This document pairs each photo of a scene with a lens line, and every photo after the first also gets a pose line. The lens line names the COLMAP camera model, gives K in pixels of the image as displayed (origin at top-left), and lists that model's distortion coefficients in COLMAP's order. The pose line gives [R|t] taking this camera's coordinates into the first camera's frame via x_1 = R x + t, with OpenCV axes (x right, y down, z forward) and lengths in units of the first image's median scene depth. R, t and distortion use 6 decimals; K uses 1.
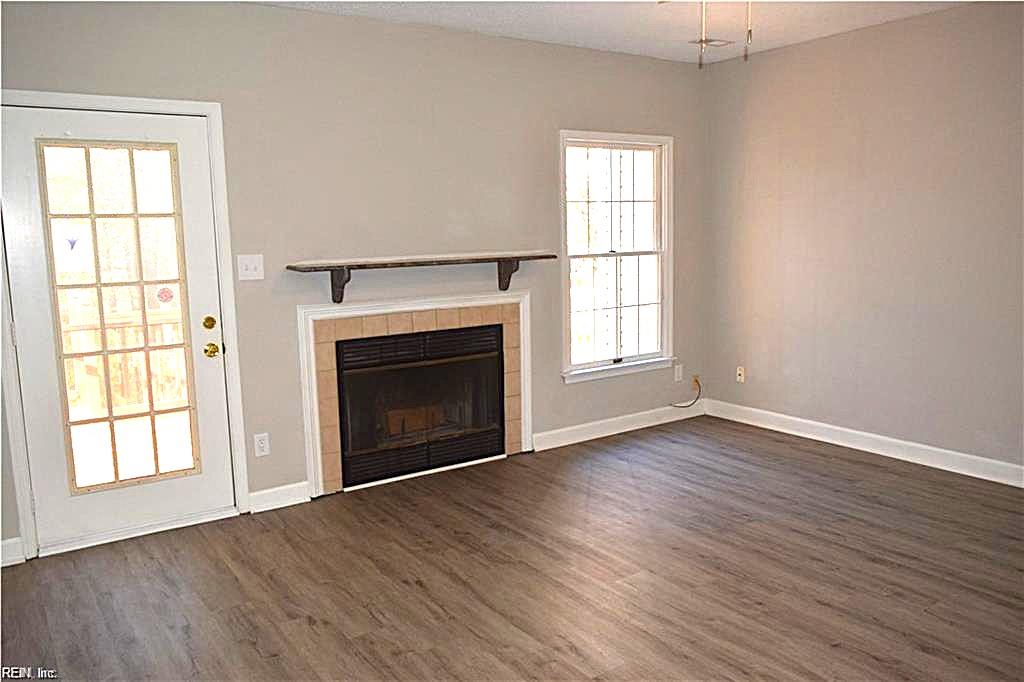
lens RADIAL K [[793.7, 0, 508.3], [0, 793.7, 341.9], [0, 0, 1]] dist [-0.017864, 0.003509]
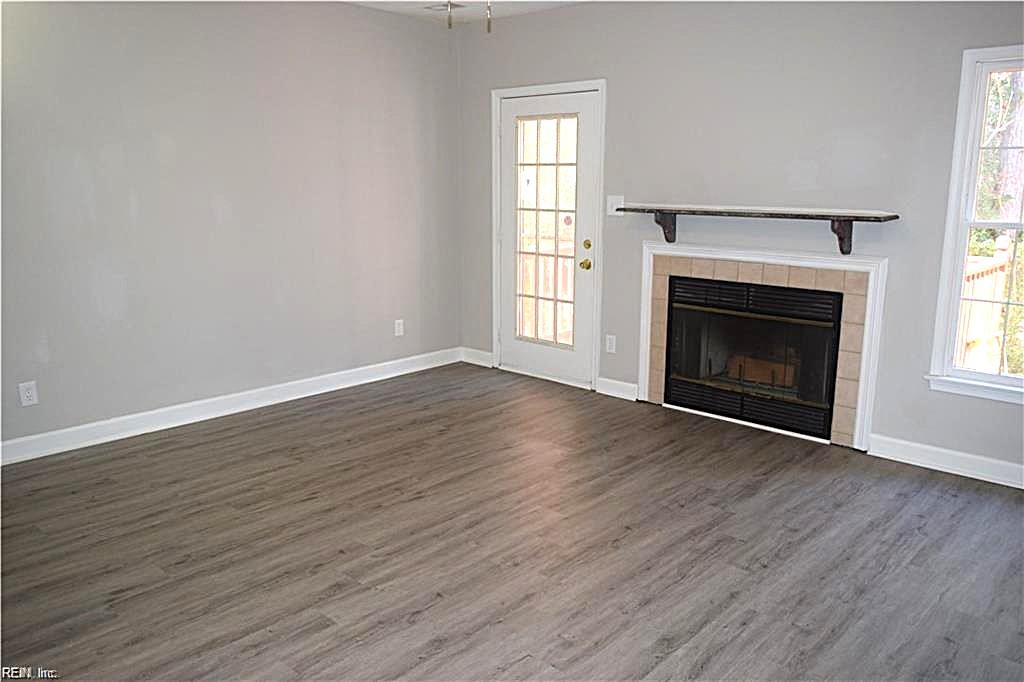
lens RADIAL K [[793.7, 0, 509.7], [0, 793.7, 339.6], [0, 0, 1]] dist [-0.017864, 0.003509]
pose [[0.217461, 0.219840, -0.950989, 0.863699], [-0.147981, 0.970469, 0.190505, -0.097406], [0.964786, 0.099301, 0.243571, 0.513023]]
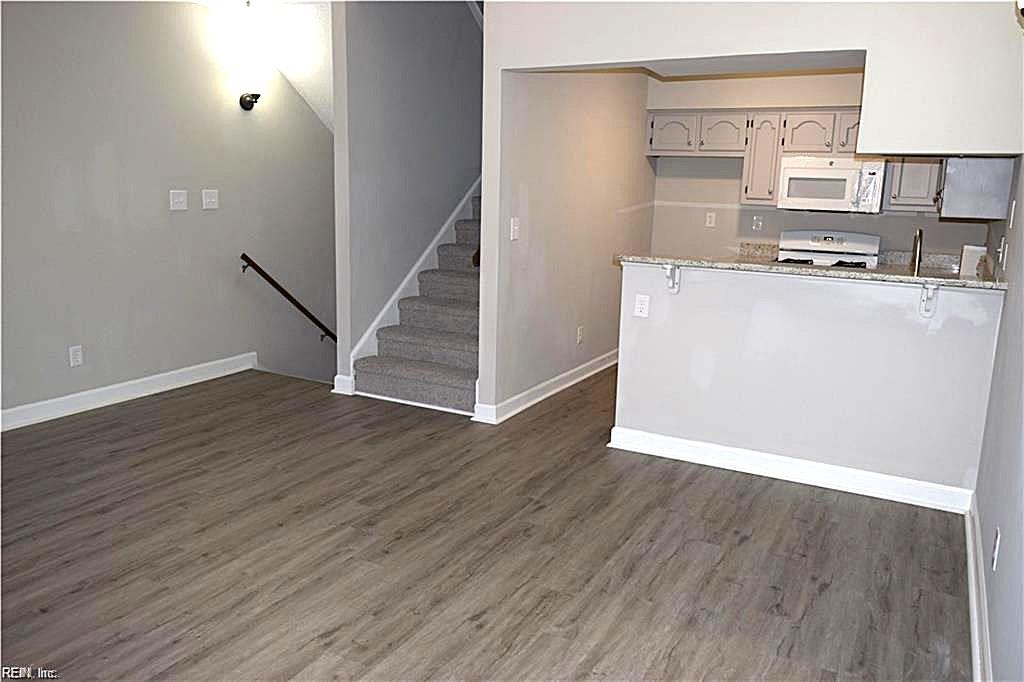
lens RADIAL K [[793.7, 0, 512.4], [0, 793.7, 339.9], [0, 0, 1]] dist [-0.017864, 0.003509]
pose [[-0.449831, -0.164172, 0.877895, -0.508077], [0.114675, 0.964206, 0.239072, -0.096968], [-0.885721, 0.208215, -0.414904, 0.724260]]
